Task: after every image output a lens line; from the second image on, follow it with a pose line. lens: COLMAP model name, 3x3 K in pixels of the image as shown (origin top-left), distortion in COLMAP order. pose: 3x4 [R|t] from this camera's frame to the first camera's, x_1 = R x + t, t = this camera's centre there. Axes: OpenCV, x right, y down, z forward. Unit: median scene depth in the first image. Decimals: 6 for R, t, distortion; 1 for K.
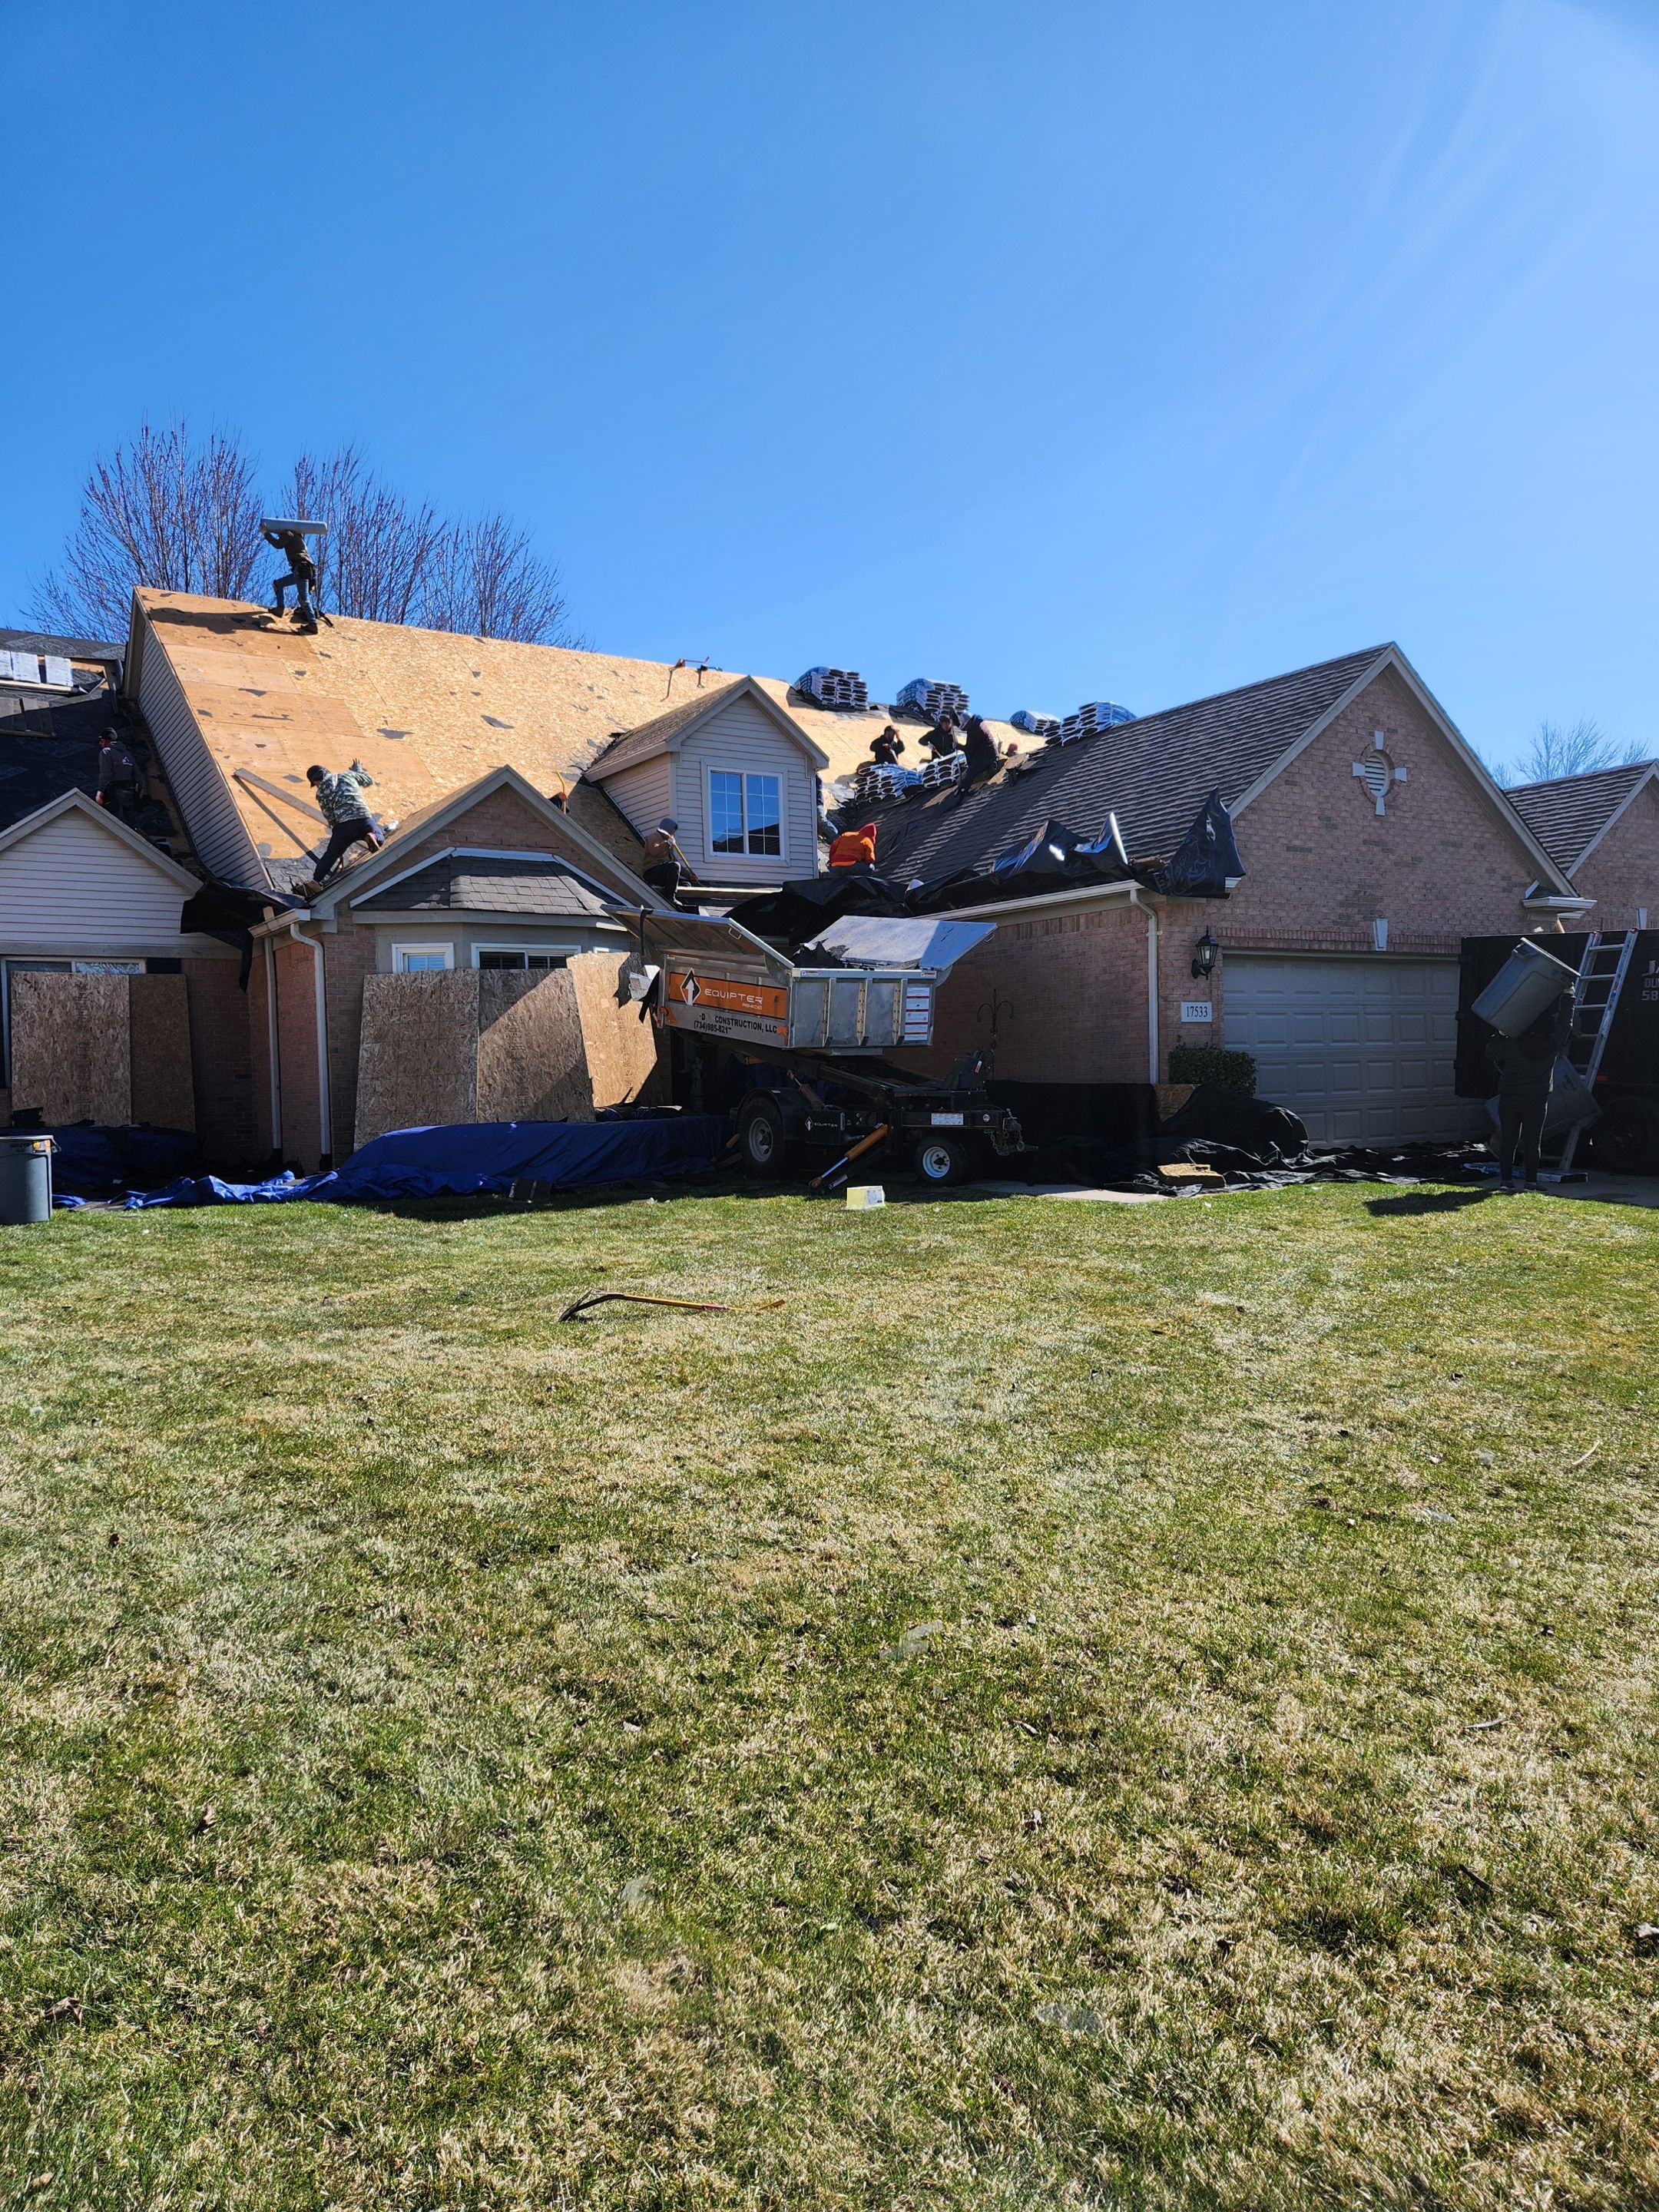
lens RADIAL K [[1490.9, 0, 805.1], [0, 1490.9, 1119.7], [0, 0, 1]] dist [0.047219, -0.003441]
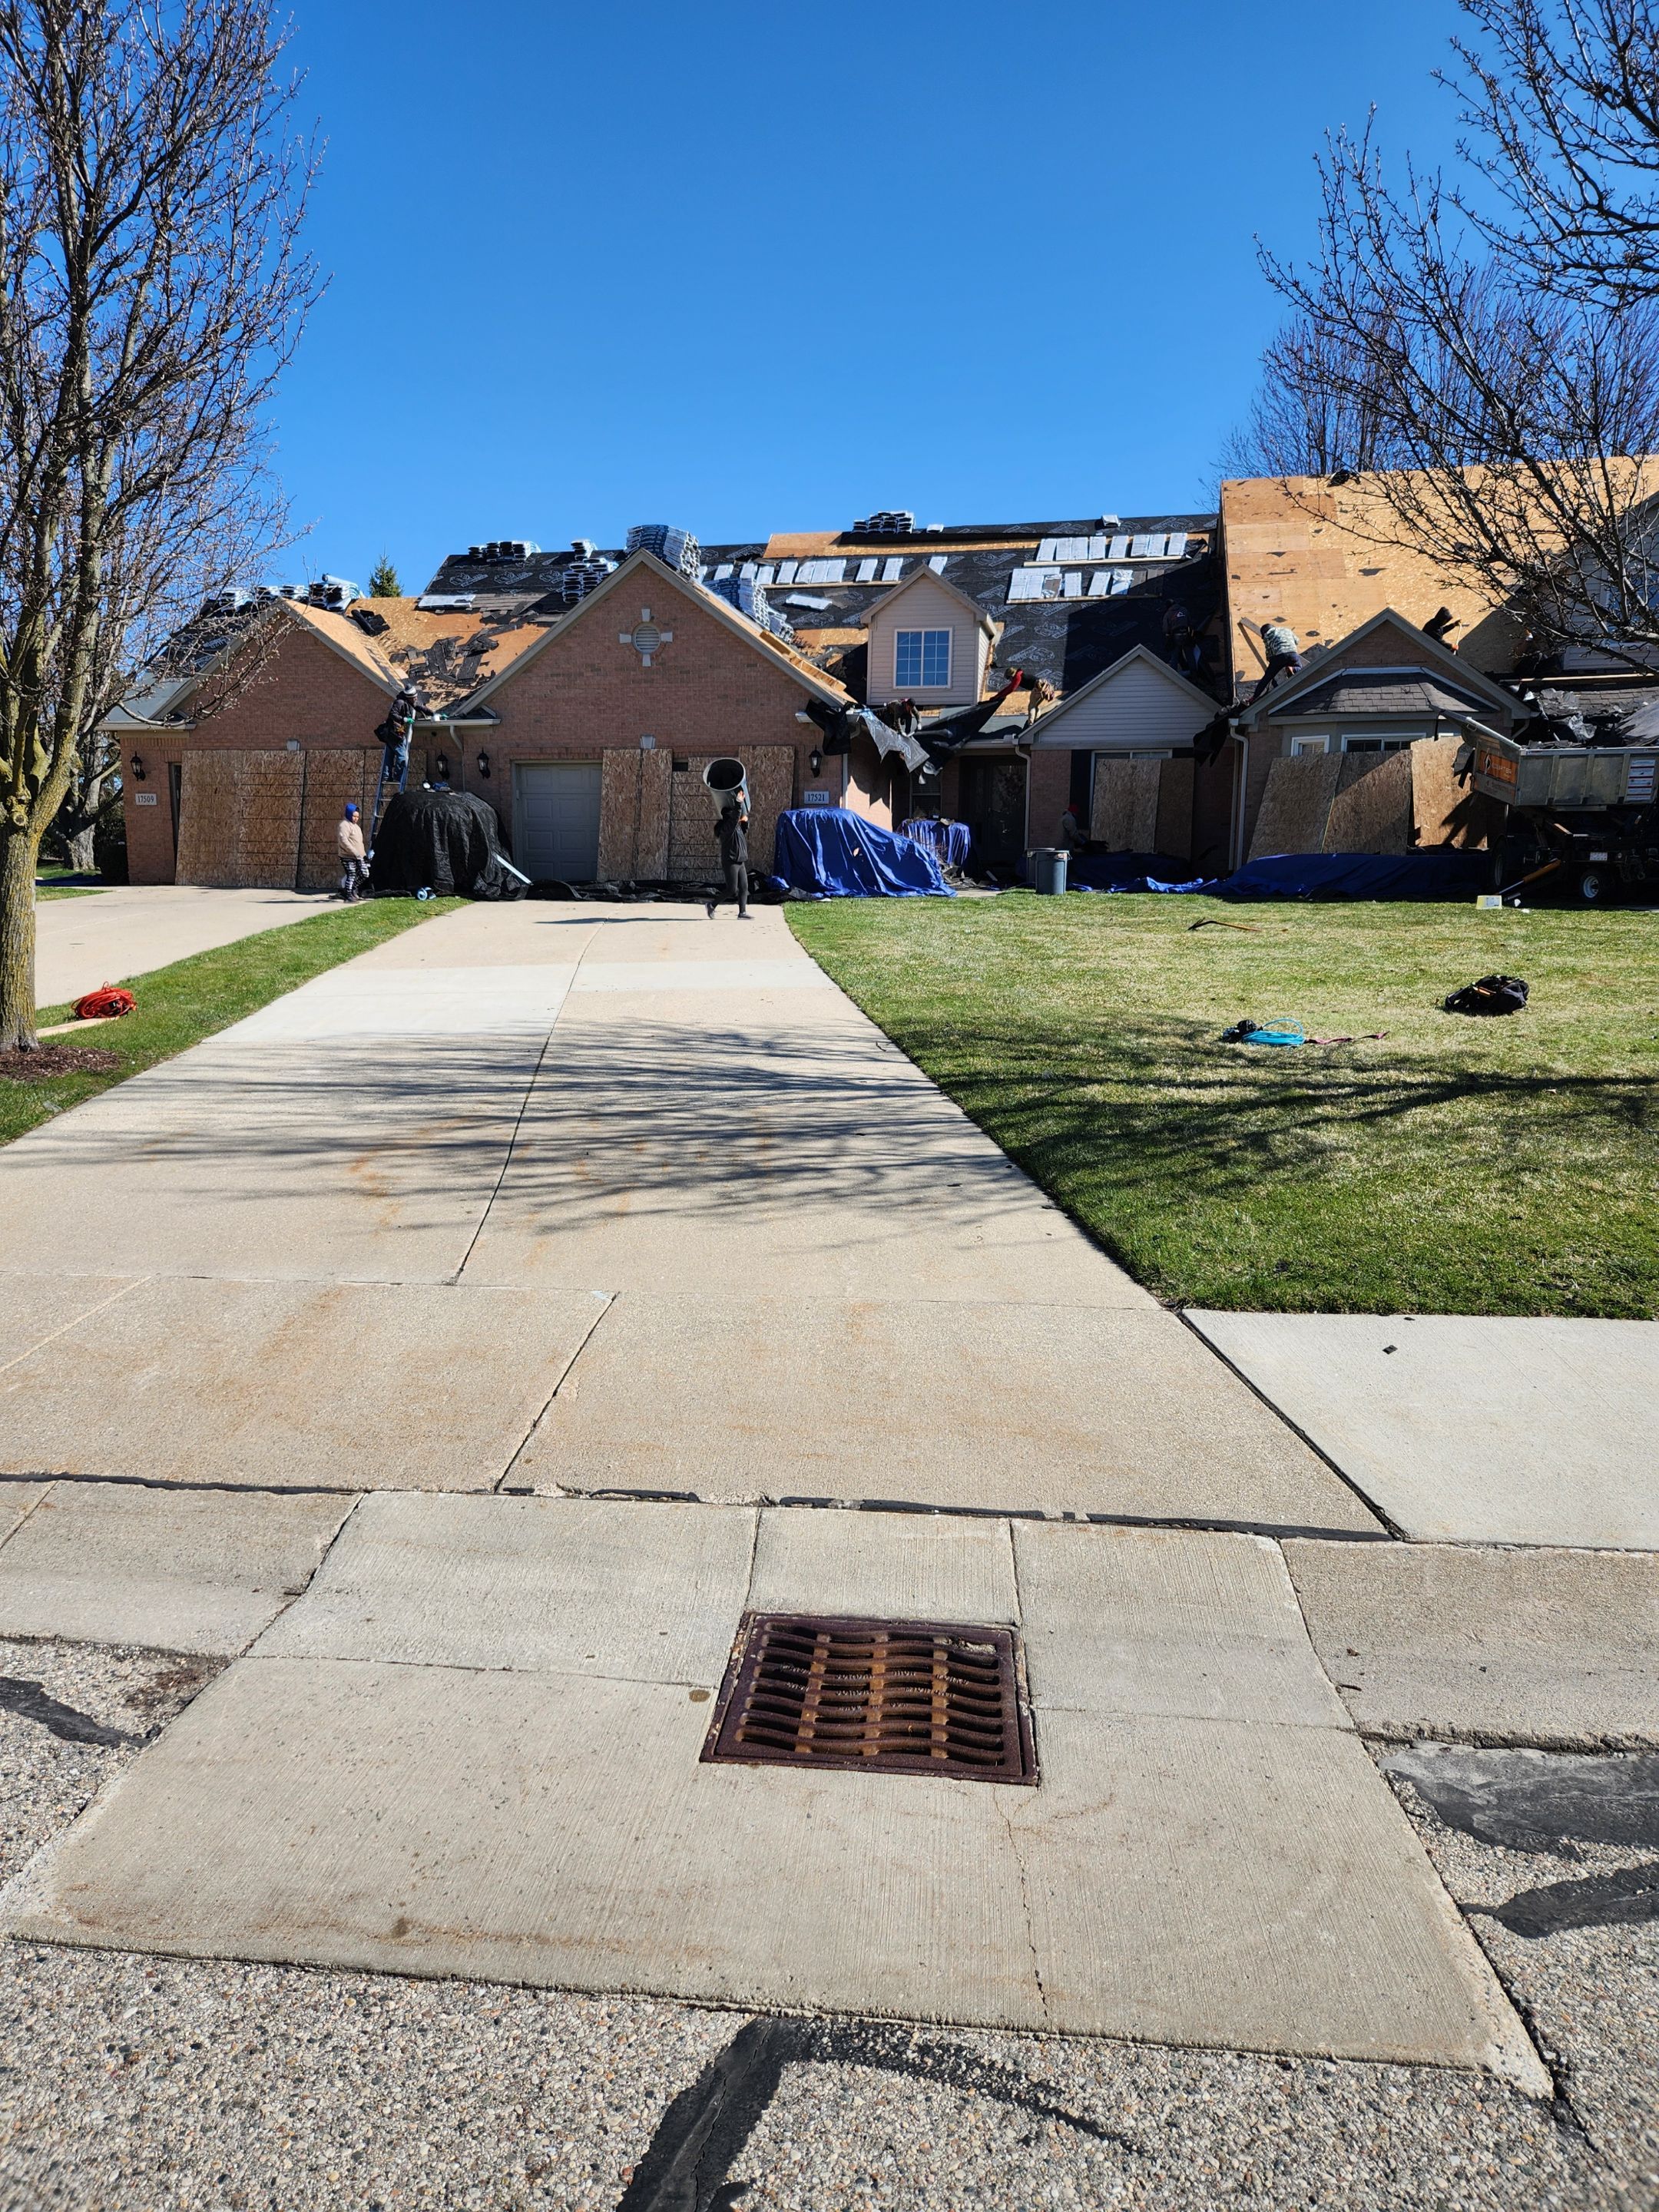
lens RADIAL K [[1509.5, 0, 779.1], [0, 1509.5, 1102.4], [0, 0, 1]] dist [0.060652, -0.052881]
pose [[0.695795, 0.144933, -0.703465, 0.510163], [-0.042118, 0.985977, 0.161480, 0.023577], [0.717004, -0.082728, 0.692142, -0.500612]]
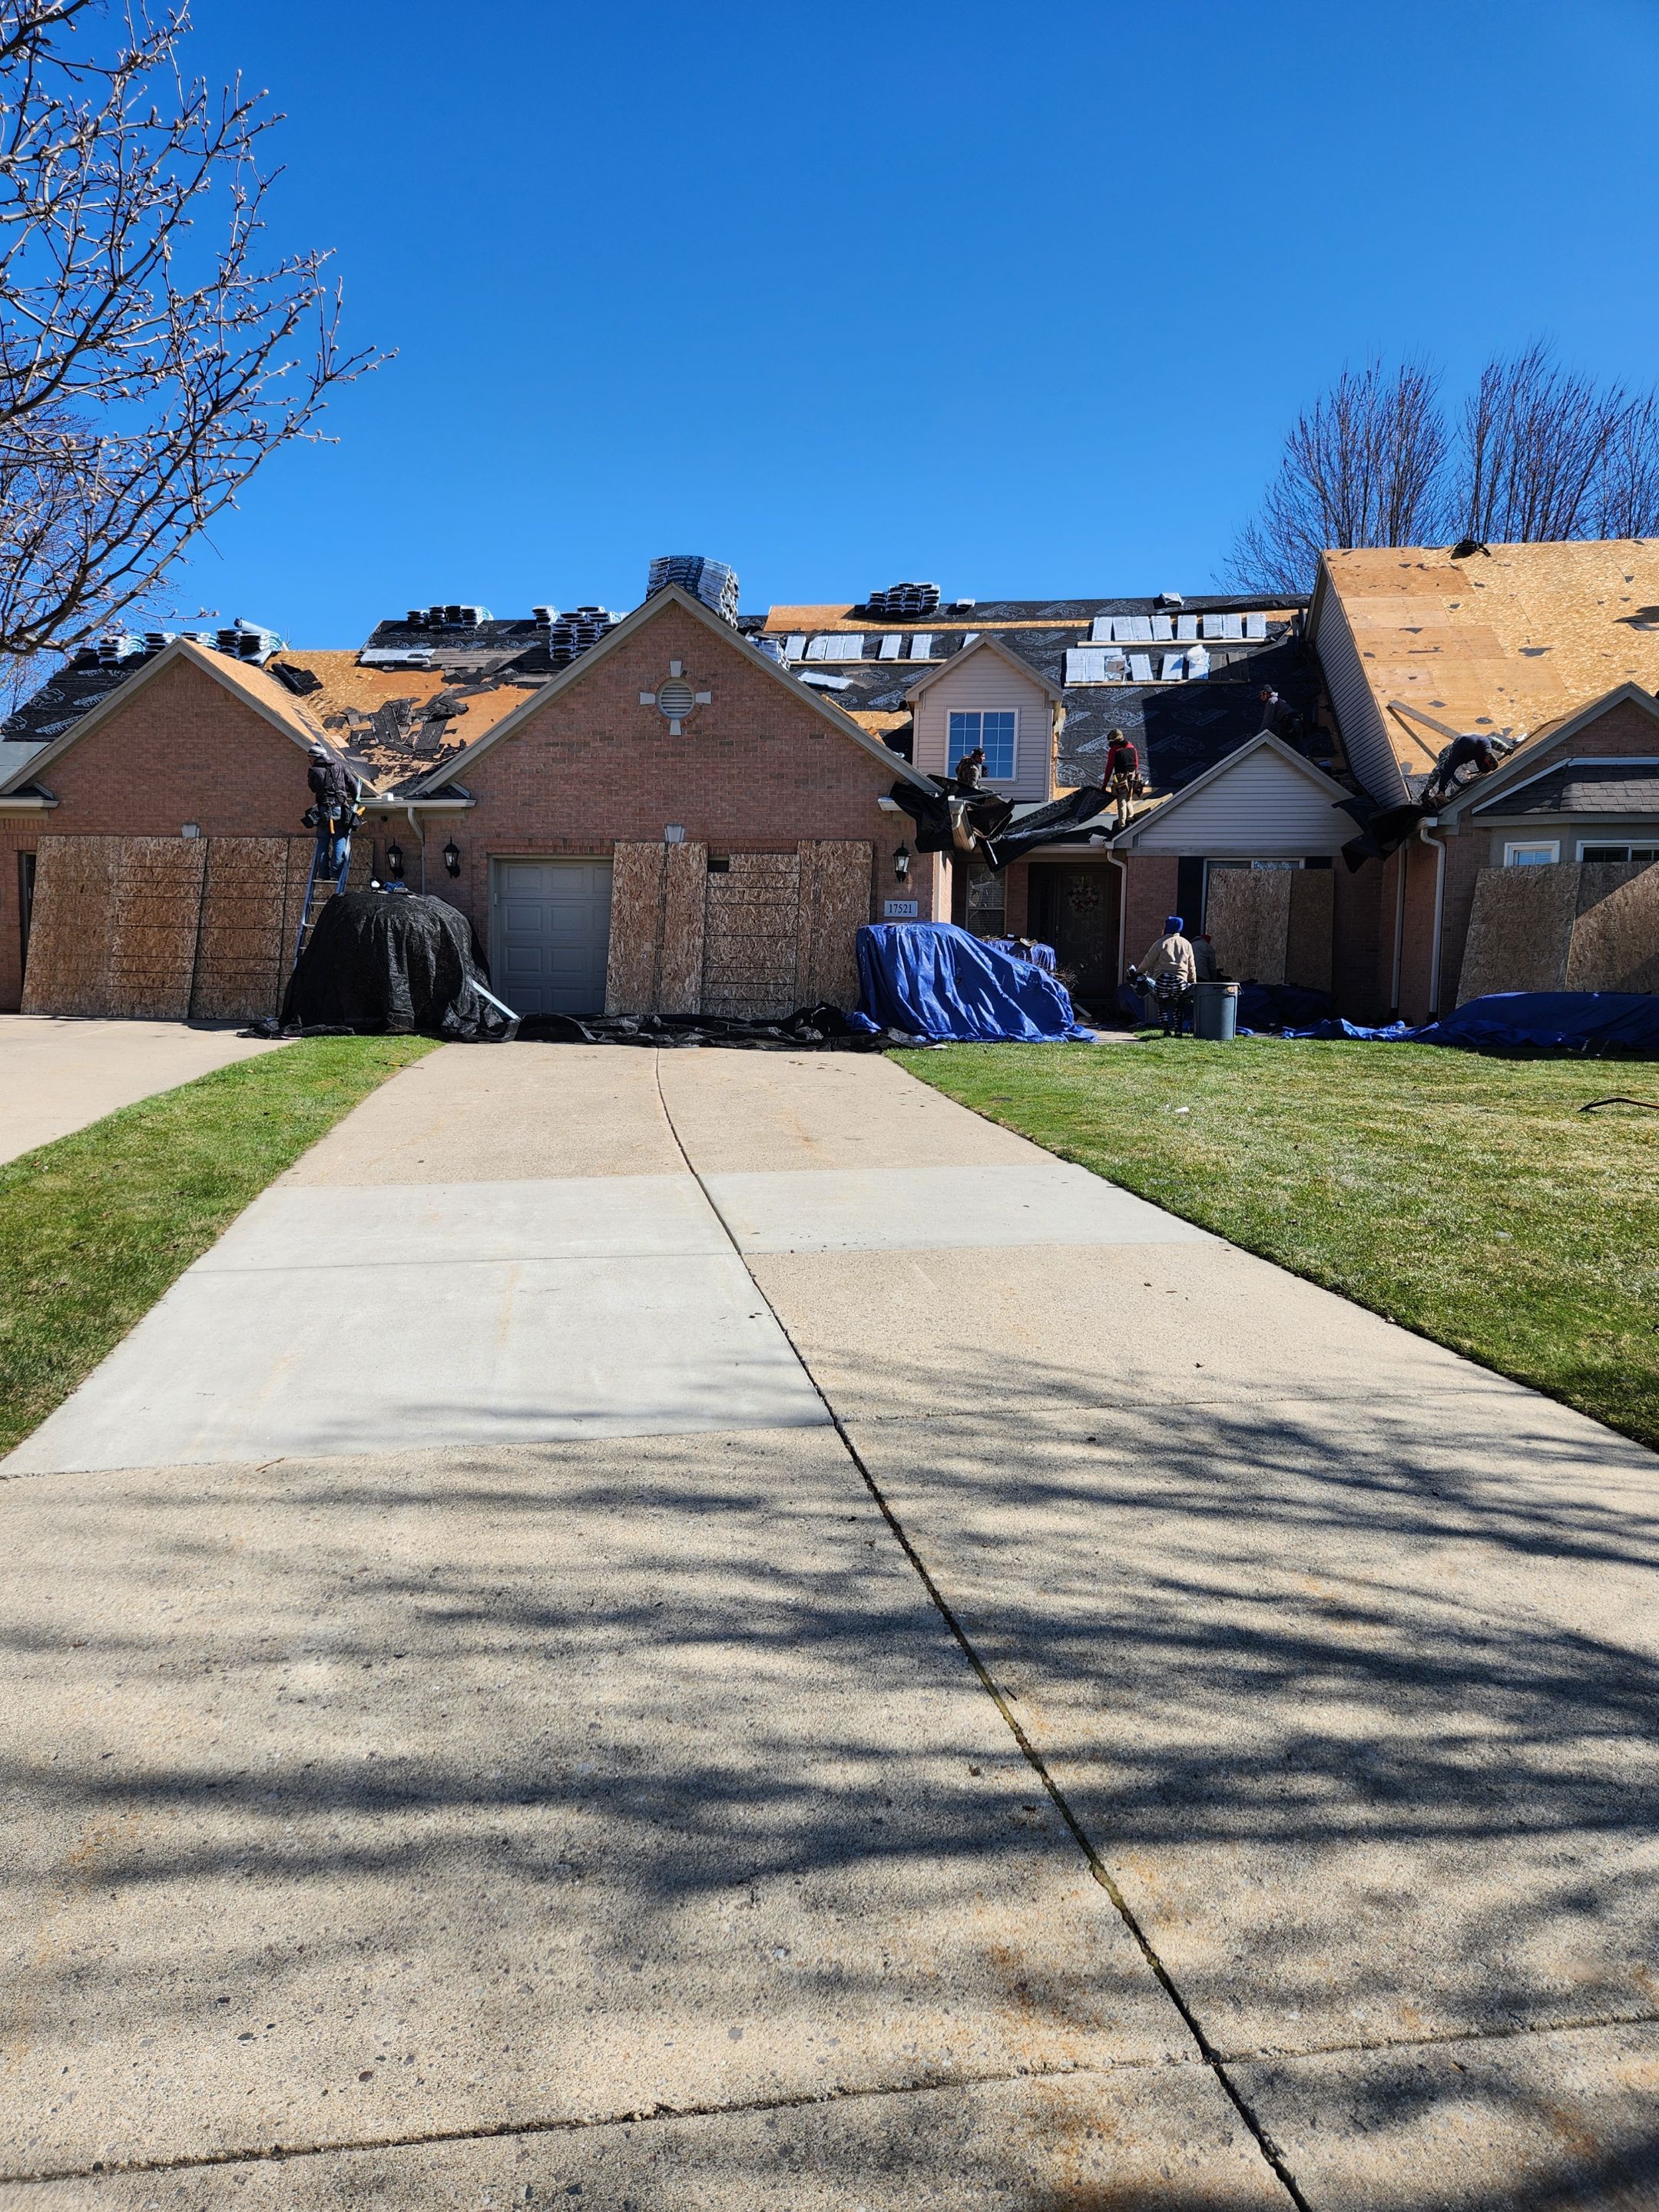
lens RADIAL K [[1510.8, 0, 776.3], [0, 1510.8, 1092.4], [0, 0, 1]] dist [0.064509, -0.057369]
pose [[0.745694, 0.091930, -0.659916, 0.118700], [-0.054833, 0.995543, 0.076725, 0.021212], [0.664028, -0.021028, 0.747412, -0.319335]]
